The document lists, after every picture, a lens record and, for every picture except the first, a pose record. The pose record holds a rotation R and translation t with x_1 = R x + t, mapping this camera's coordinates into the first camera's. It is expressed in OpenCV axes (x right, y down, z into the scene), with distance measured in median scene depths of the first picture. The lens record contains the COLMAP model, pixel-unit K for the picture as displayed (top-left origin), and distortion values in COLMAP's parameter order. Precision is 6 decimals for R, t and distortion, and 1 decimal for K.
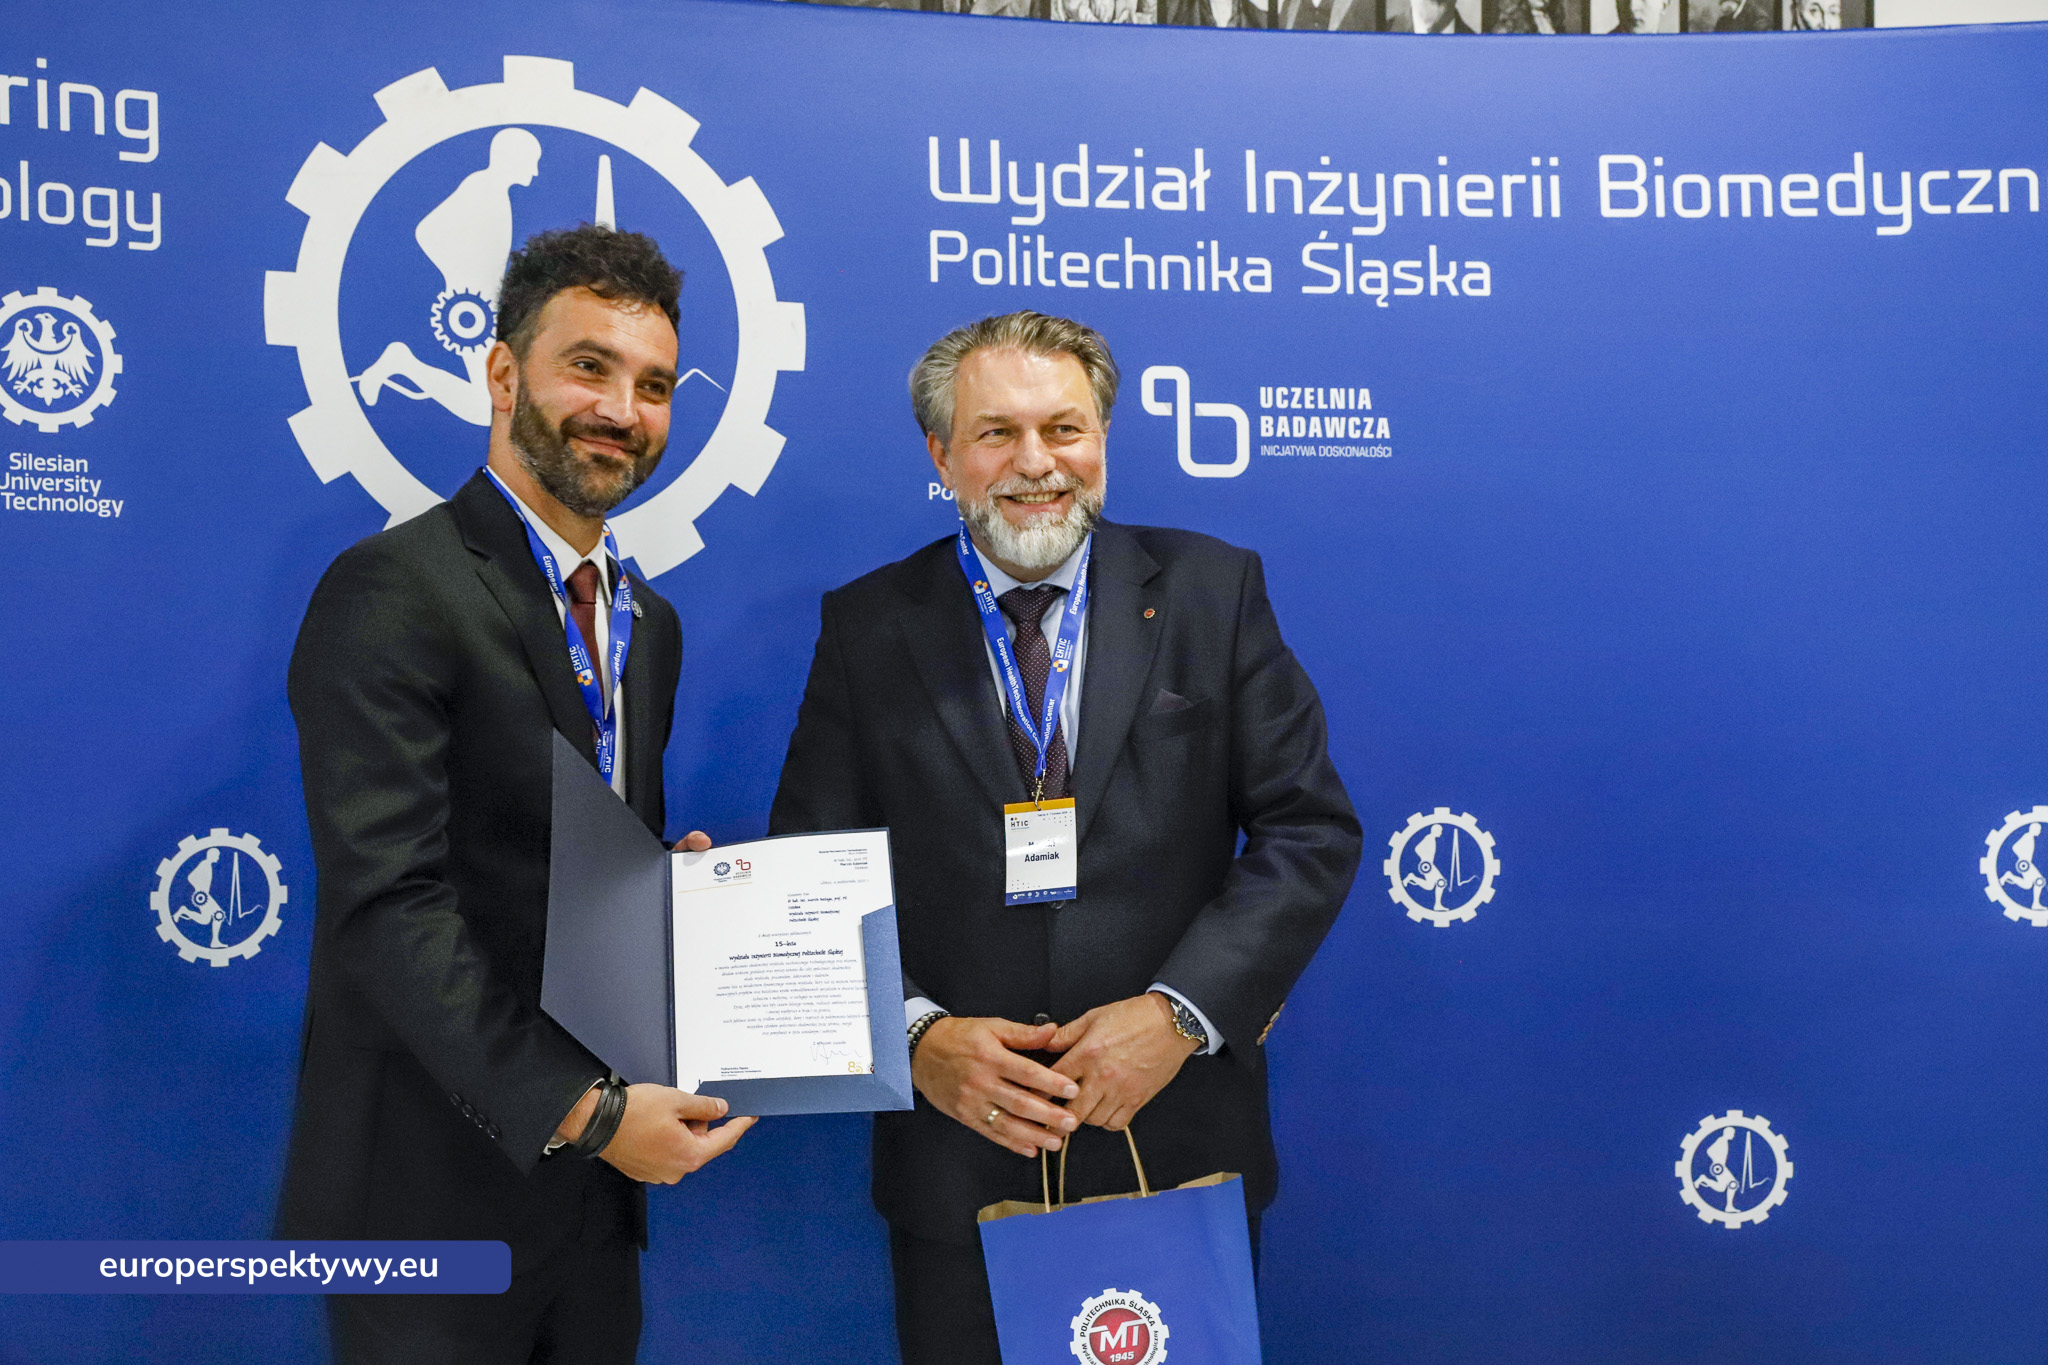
lens RADIAL K [[2552.2, 0, 1018.9], [0, 2552.2, 664.2], [0, 0, 1]] dist [0.004193, -0.020595]
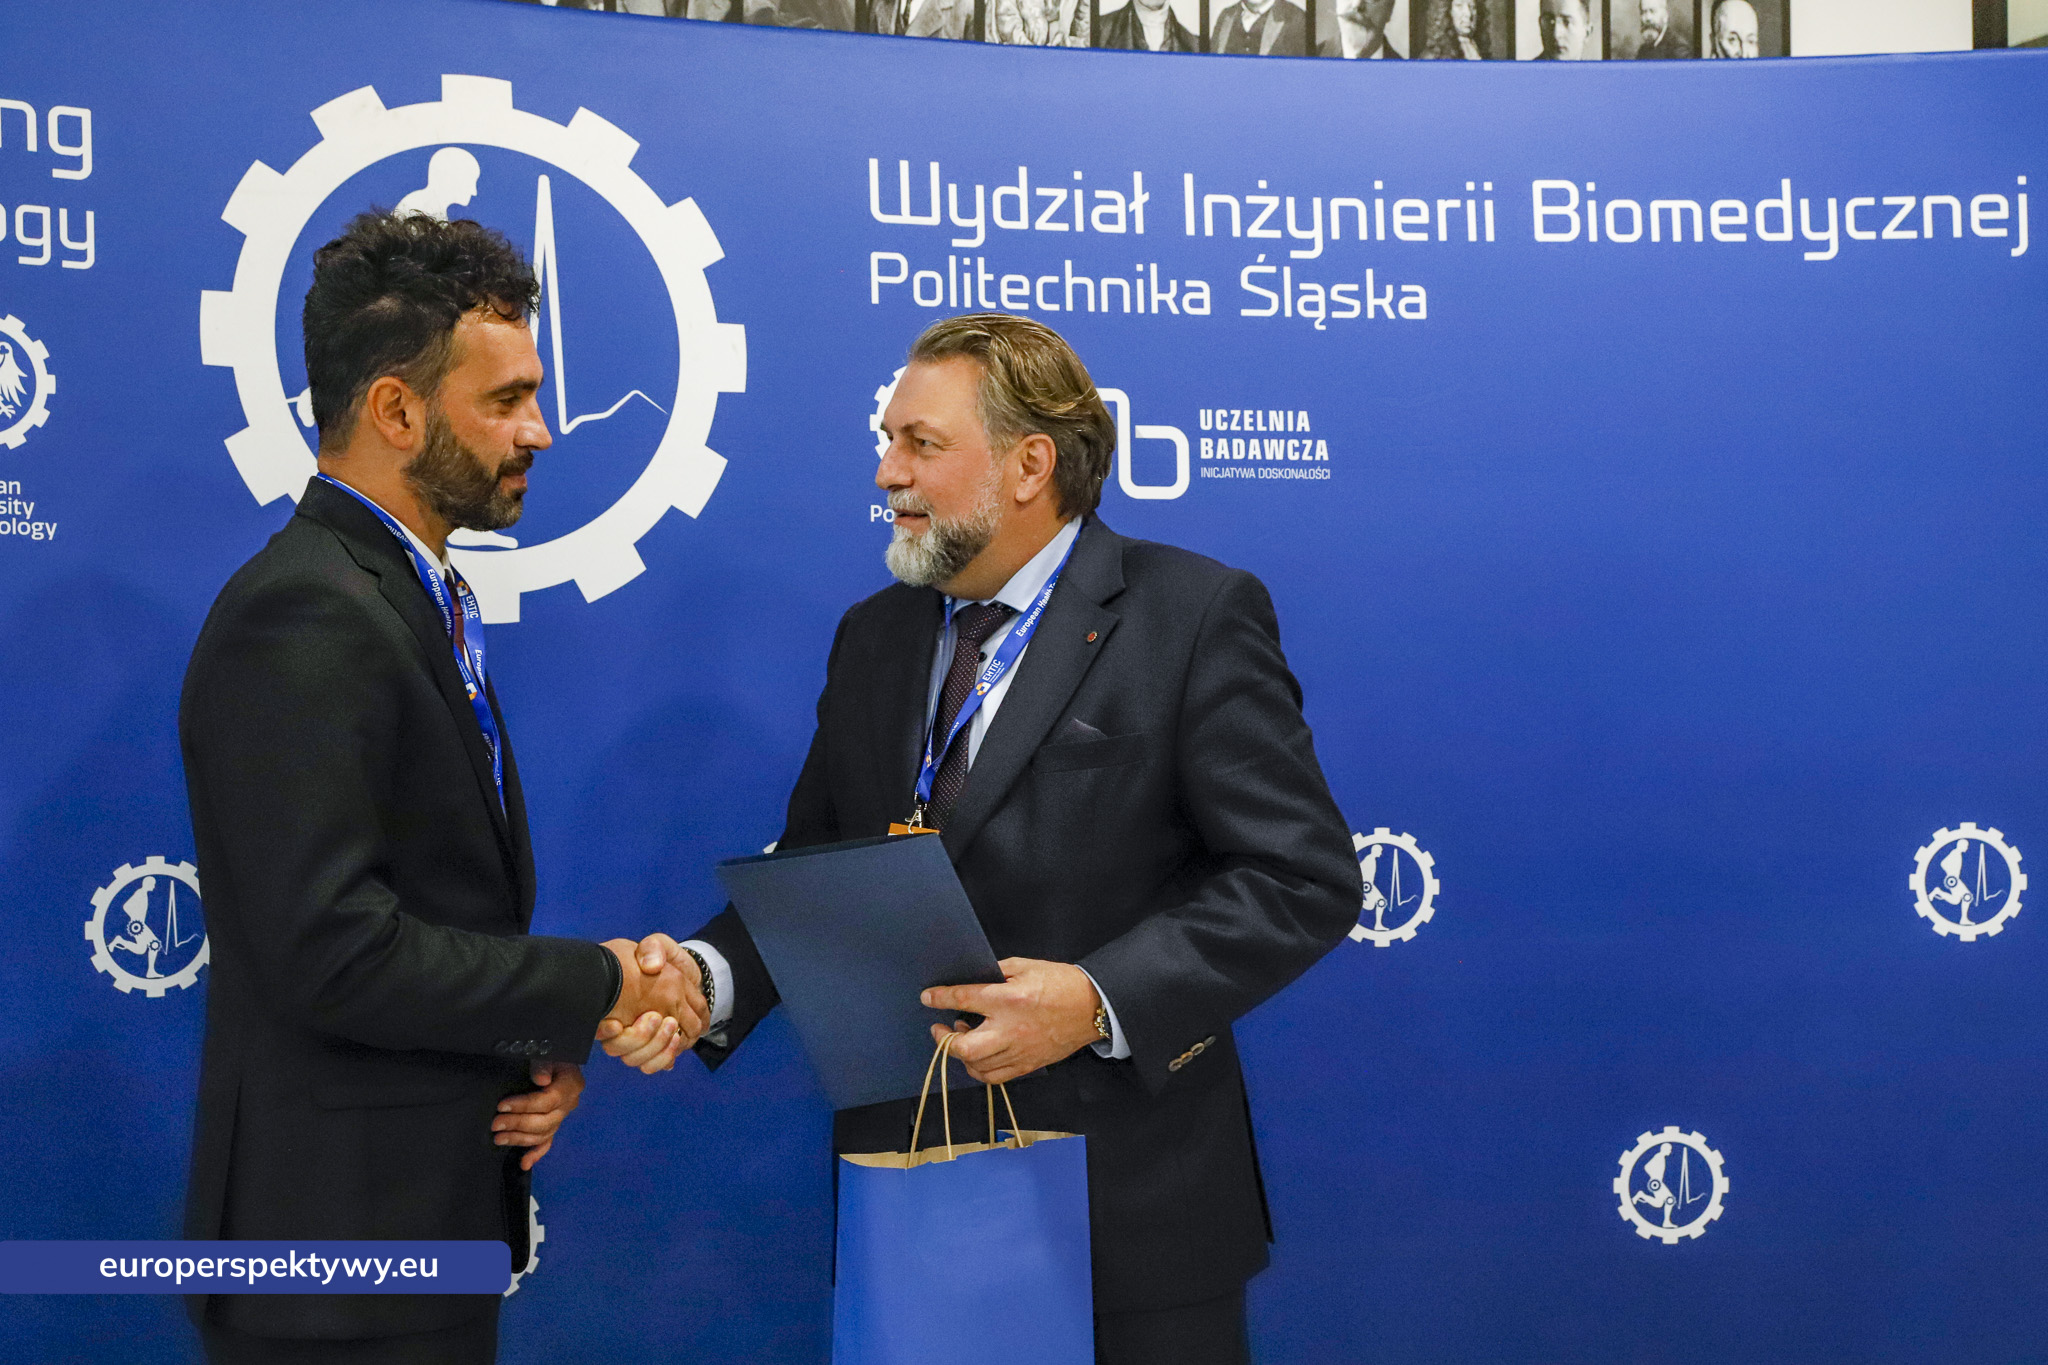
lens RADIAL K [[2552.2, 0, 1018.9], [0, 2552.2, 664.2], [0, 0, 1]] dist [0.004193, -0.020595]
pose [[0.999036, -0.003333, 0.043777, -0.020762], [0.003737, 0.999951, -0.009159, 0.000485], [-0.043744, 0.009314, 0.998999, 0.002223]]
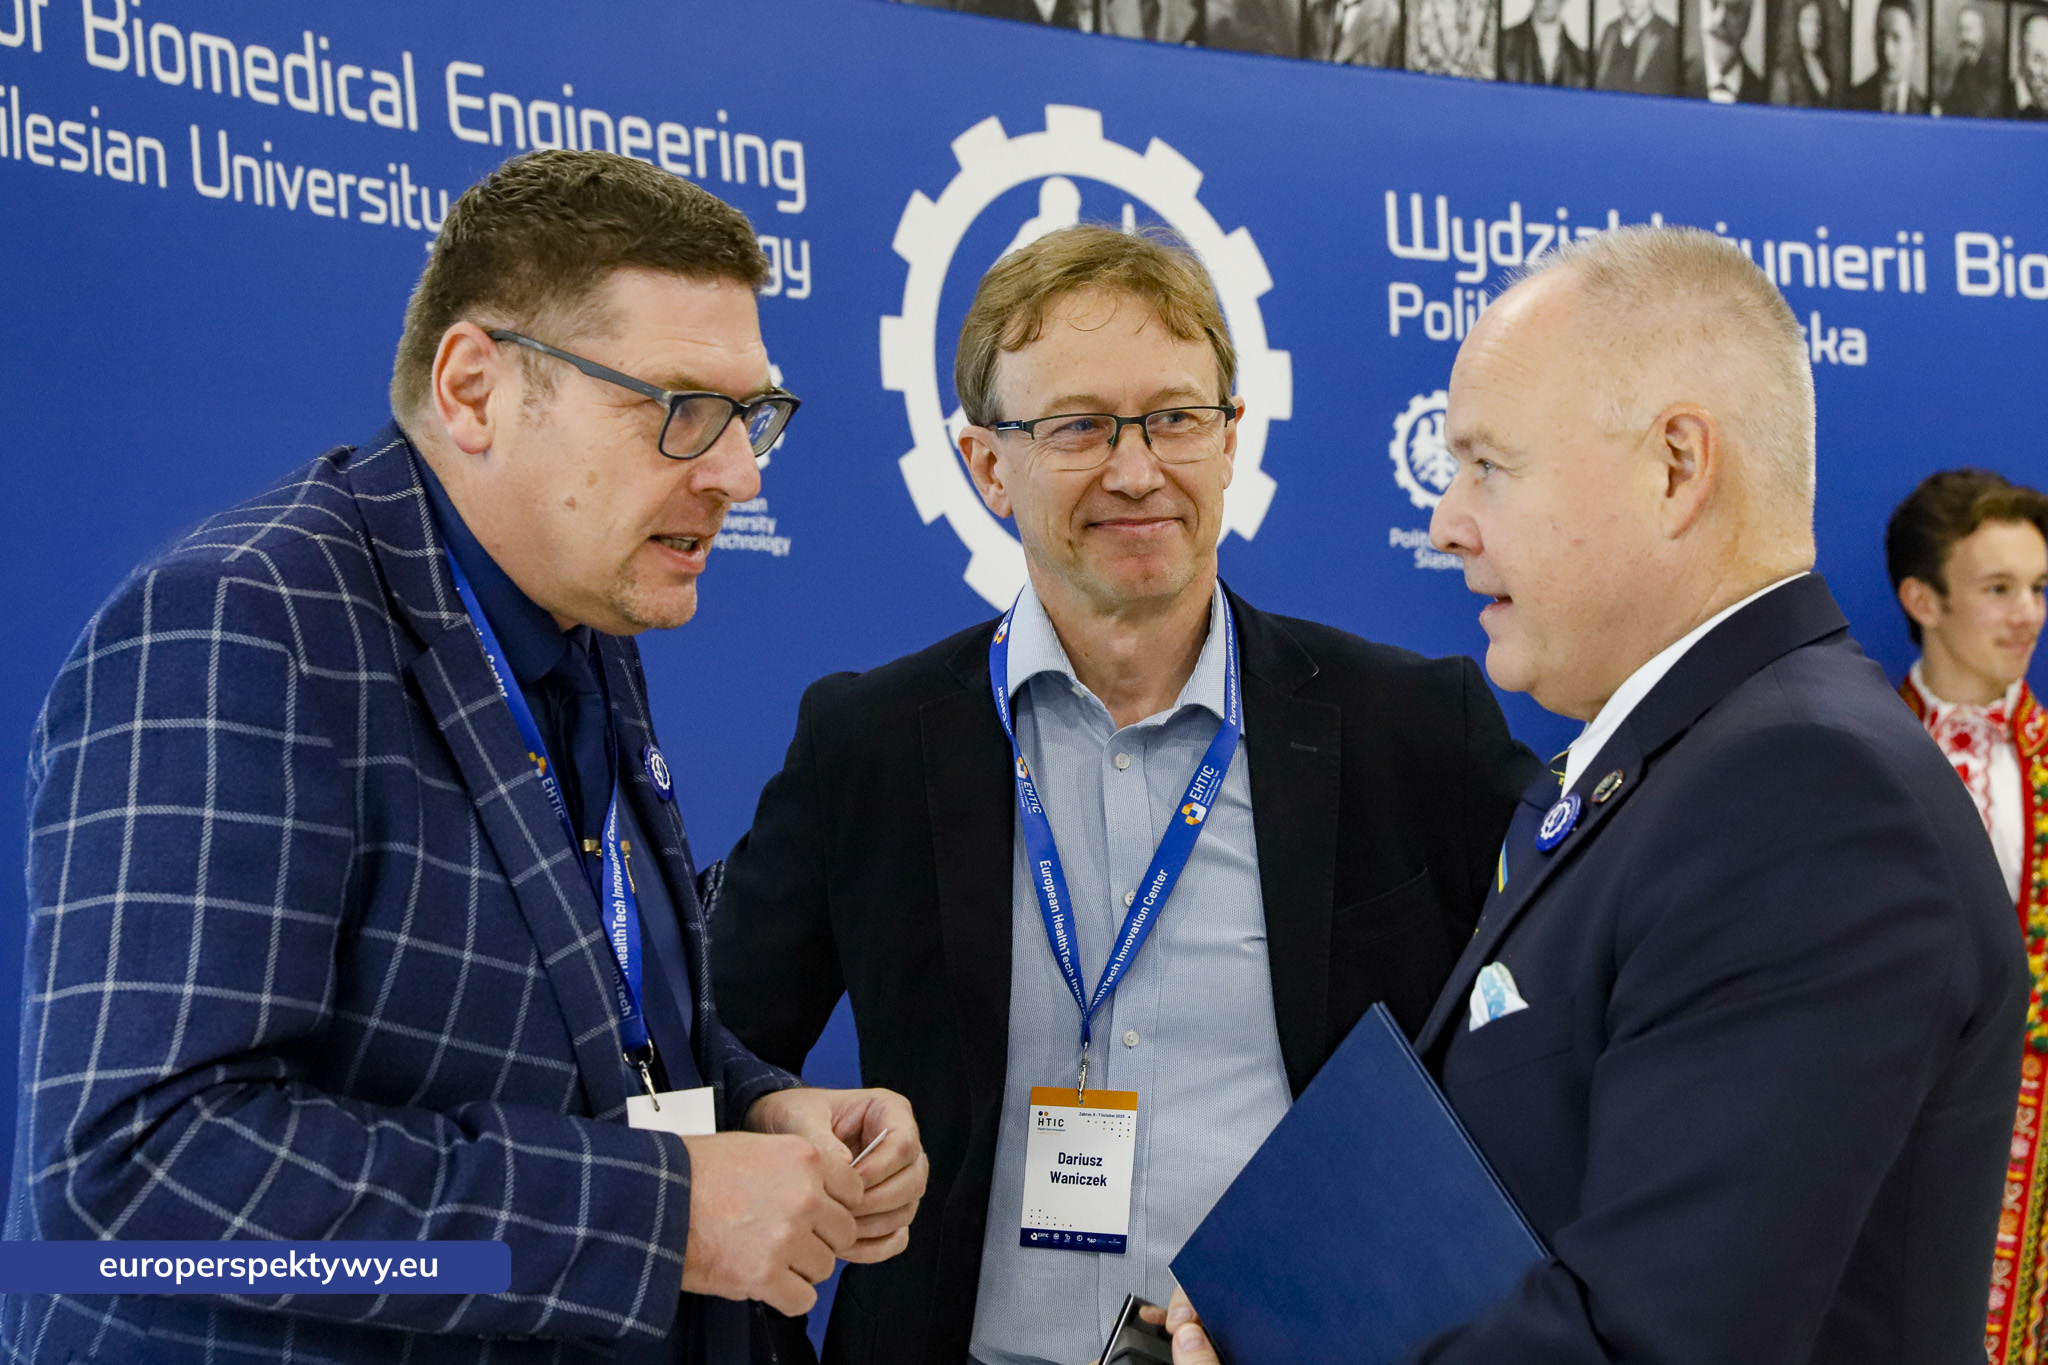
lens RADIAL K [[4188.6, 0, 1041.7], [0, 4188.6, 675.4], [0, 0, 1]] dist [0.006851, 0.180457]
pose [[0.963224, 0.018504, 0.268062, -0.612058], [-0.018969, 0.999820, -0.000857, -0.007574], [-0.268029, -0.004259, 0.963401, -0.585508]]
